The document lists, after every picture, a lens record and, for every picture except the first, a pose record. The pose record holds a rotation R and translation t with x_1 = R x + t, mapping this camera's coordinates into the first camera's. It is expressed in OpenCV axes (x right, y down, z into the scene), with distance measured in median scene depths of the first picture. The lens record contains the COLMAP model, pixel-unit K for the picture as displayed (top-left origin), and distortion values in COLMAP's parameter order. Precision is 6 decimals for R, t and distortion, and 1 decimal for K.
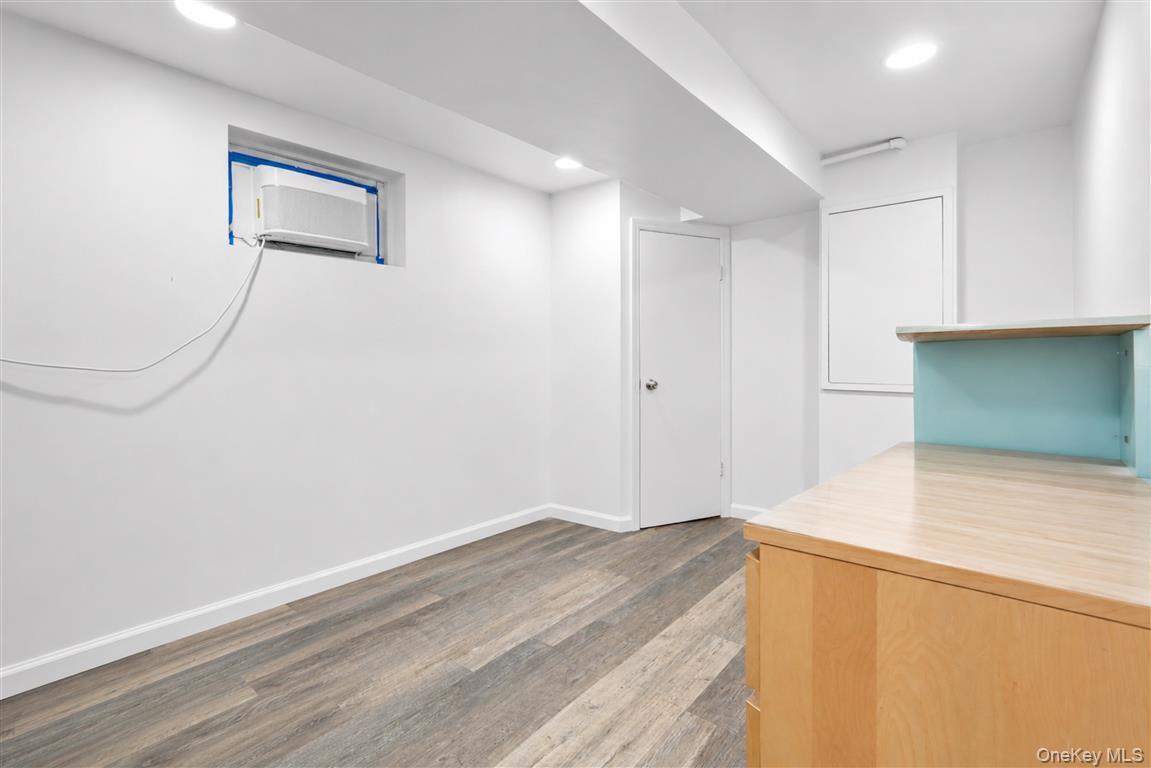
lens RADIAL K [[528.0, 0, 572.0], [0, 528.0, 379.1], [0, 0, 1]] dist [0.002026, 0.000337]
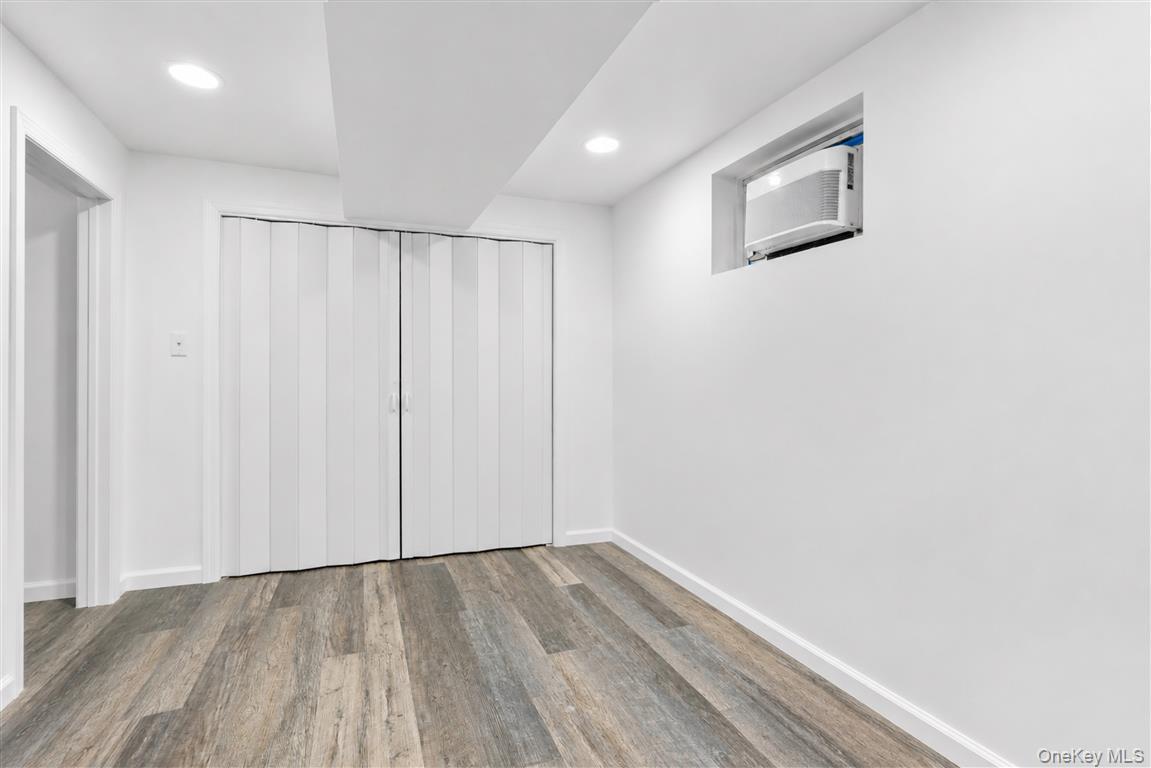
lens RADIAL K [[528.0, 0, 572.0], [0, 528.0, 379.1], [0, 0, 1]] dist [0.002026, 0.000337]
pose [[-0.502689, 0.000438, -0.864467, 0.629591], [-0.021872, 0.999673, 0.013225, -0.046638], [0.864190, 0.025555, -0.502516, 1.581072]]
